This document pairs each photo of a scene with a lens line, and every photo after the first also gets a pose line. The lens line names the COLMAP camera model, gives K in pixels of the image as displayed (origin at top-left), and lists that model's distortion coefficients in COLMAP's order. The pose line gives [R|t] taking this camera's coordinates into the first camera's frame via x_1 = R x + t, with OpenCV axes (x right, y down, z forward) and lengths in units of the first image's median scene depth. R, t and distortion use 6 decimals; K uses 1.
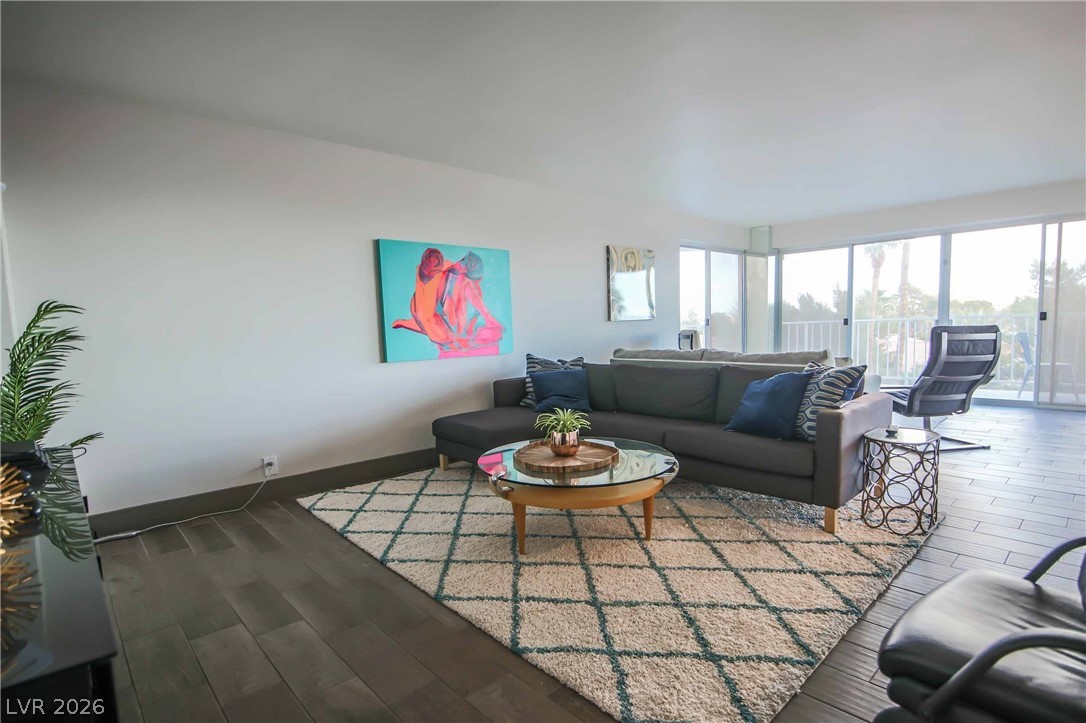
lens RADIAL K [[540.7, 0, 547.7], [0, 540.7, 379.1], [0, 0, 1]] dist [0.003999, -0.011872]
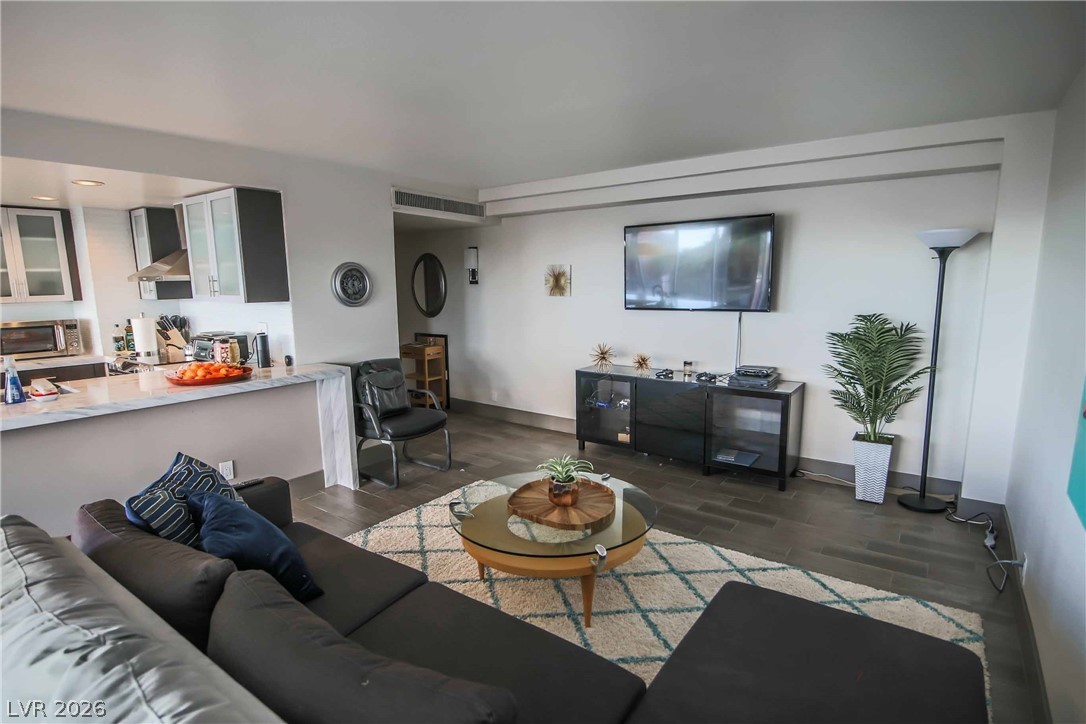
lens RADIAL K [[540.7, 0, 547.7], [0, 540.7, 379.6], [0, 0, 1]] dist [0.003999, -0.011872]
pose [[-0.980882, 0.073081, -0.180362, 0.104550], [0.020038, 0.959812, 0.279927, -0.161178], [0.193571, 0.270962, -0.942926, 0.881098]]
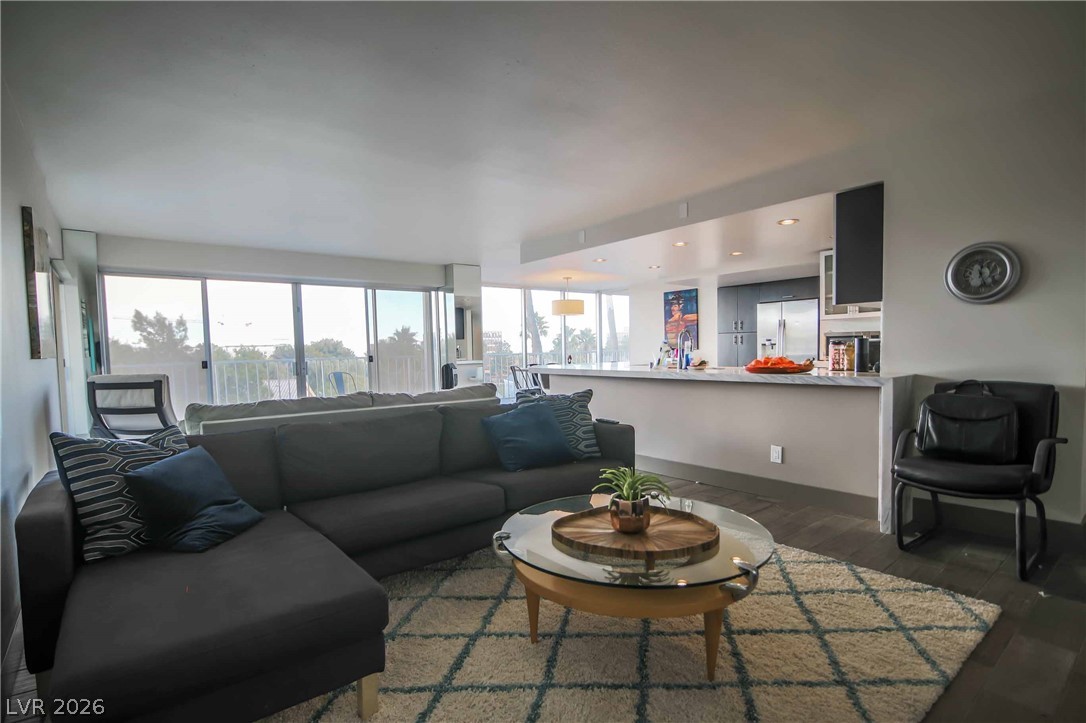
lens RADIAL K [[532.8, 0, 543.0], [0, 532.8, 373.6], [0, 0, 1]] dist [0.000837, -0.012821]
pose [[0.076660, -0.016053, 0.996928, -0.328445], [0.118261, 0.992959, 0.006895, -0.041810], [-0.990019, 0.117369, 0.078018, 0.499303]]
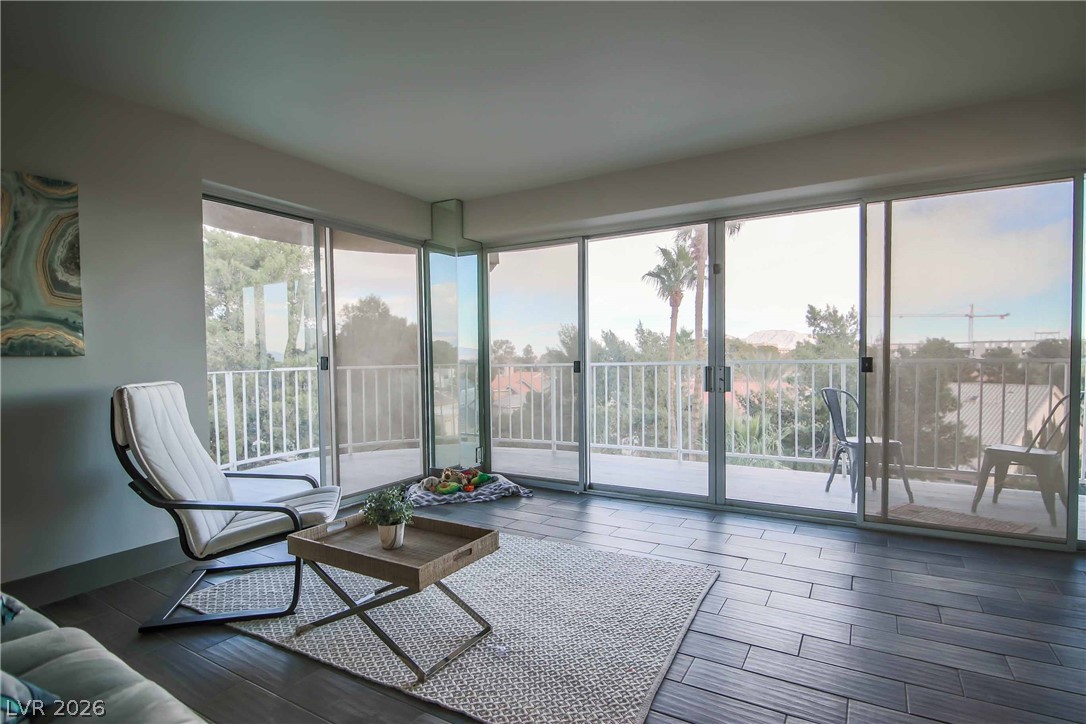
lens RADIAL K [[540.7, 0, 547.7], [0, 540.7, 379.6], [0, 0, 1]] dist [0.003999, -0.011872]
pose [[0.959292, 0.010514, 0.282222, 0.447103], [0.007487, 0.998009, -0.062630, -0.069315], [-0.282318, 0.062194, 0.957303, 0.560627]]
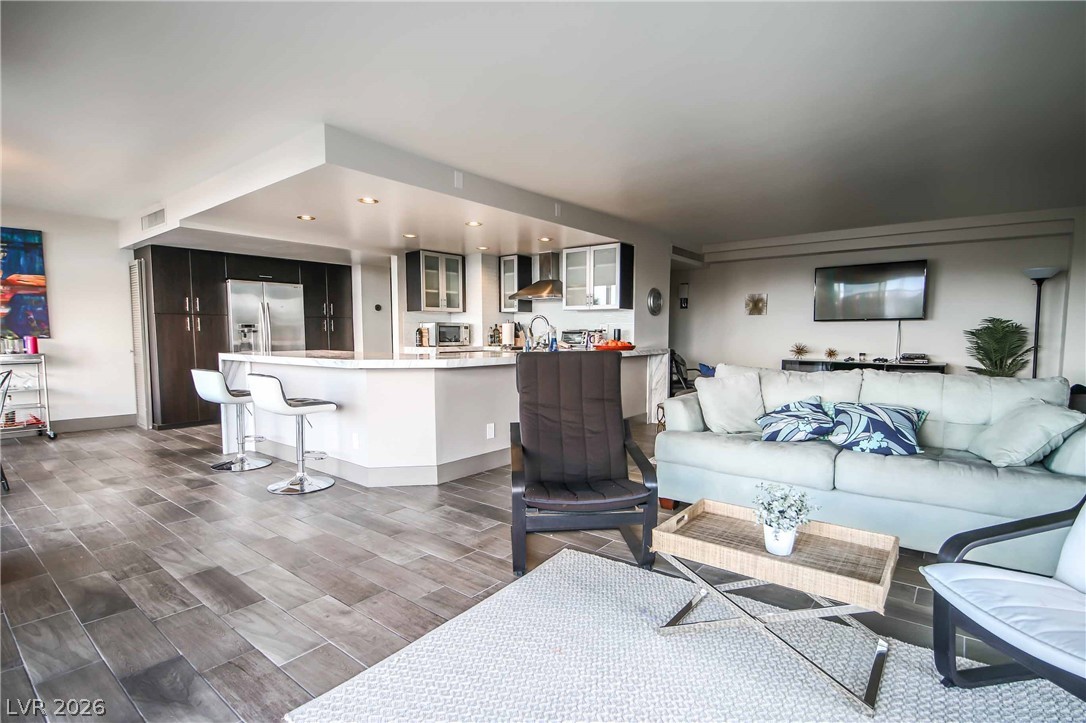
lens RADIAL K [[525.7, 0, 547.5], [0, 525.7, 378.9], [0, 0, 1]] dist [0.001020, -0.010783]
pose [[-0.988696, 0.043468, -0.143495, 0.627235], [0.015599, 0.981680, 0.189895, -0.141388], [0.149121, 0.185510, -0.971262, 1.220727]]
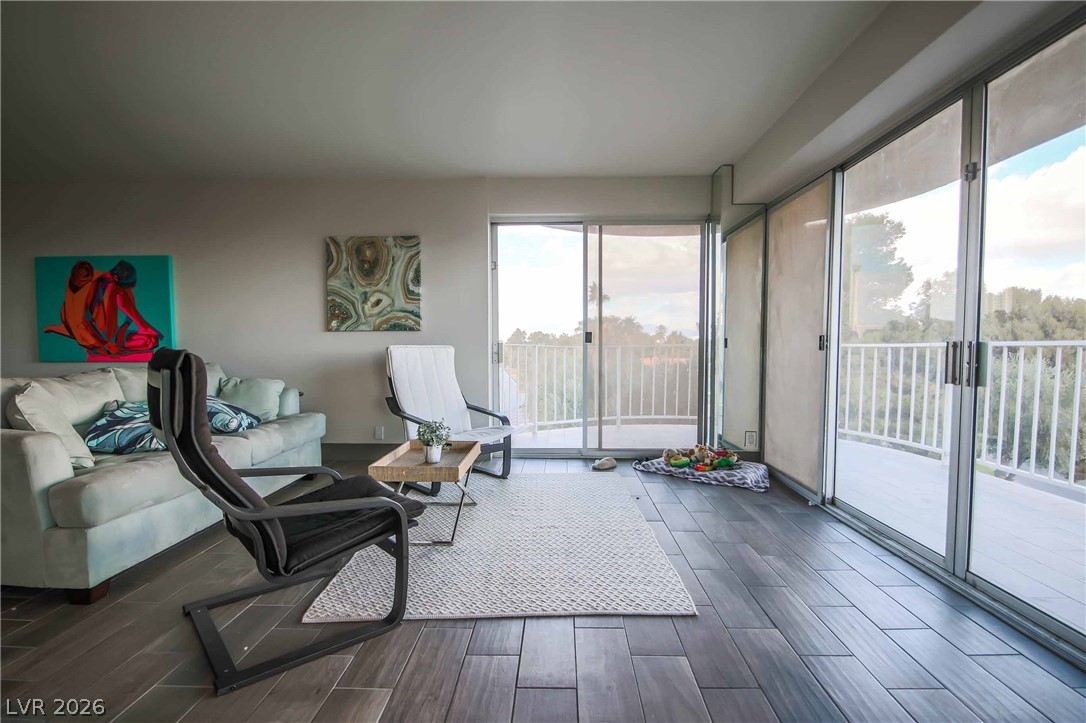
lens RADIAL K [[525.7, 0, 547.5], [0, 525.7, 378.9], [0, 0, 1]] dist [0.001020, -0.010783]
pose [[0.709420, 0.077538, -0.700508, 0.882554], [-0.091913, 0.995620, 0.017122, -0.077871], [0.698767, 0.052239, 0.713439, 0.661832]]
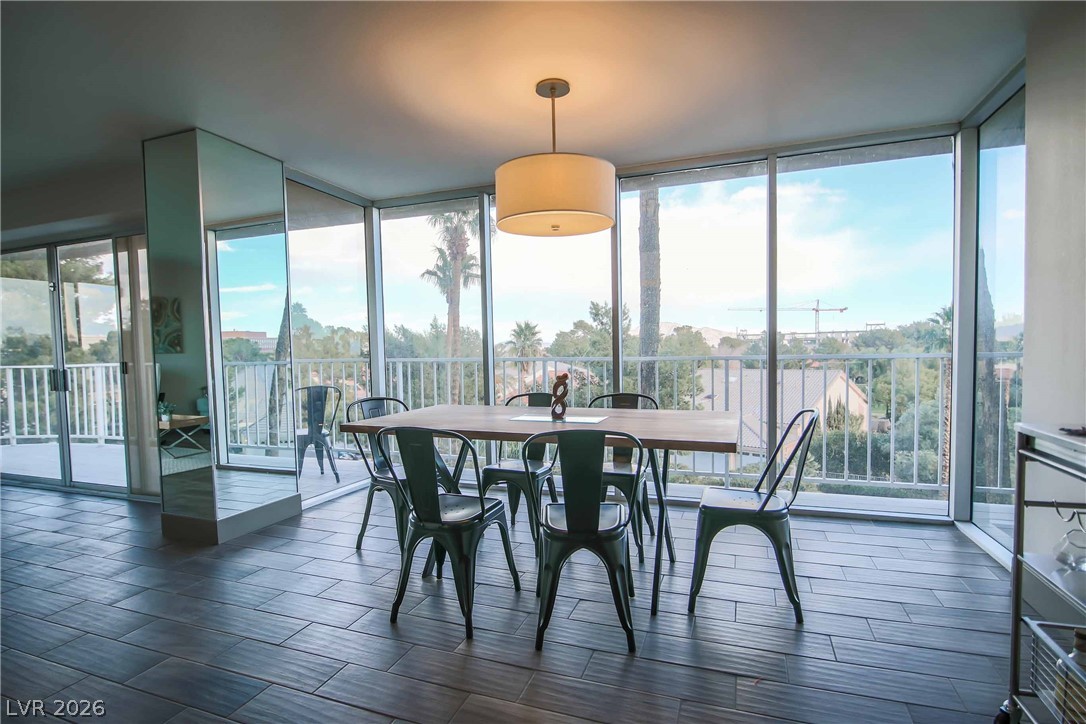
lens RADIAL K [[532.8, 0, 543.0], [0, 532.8, 374.1], [0, 0, 1]] dist [0.000837, -0.012821]
pose [[0.894163, -0.007354, 0.447680, 1.109364], [0.034686, 0.997998, -0.052884, -0.054265], [-0.446395, 0.062815, 0.892629, 0.149640]]
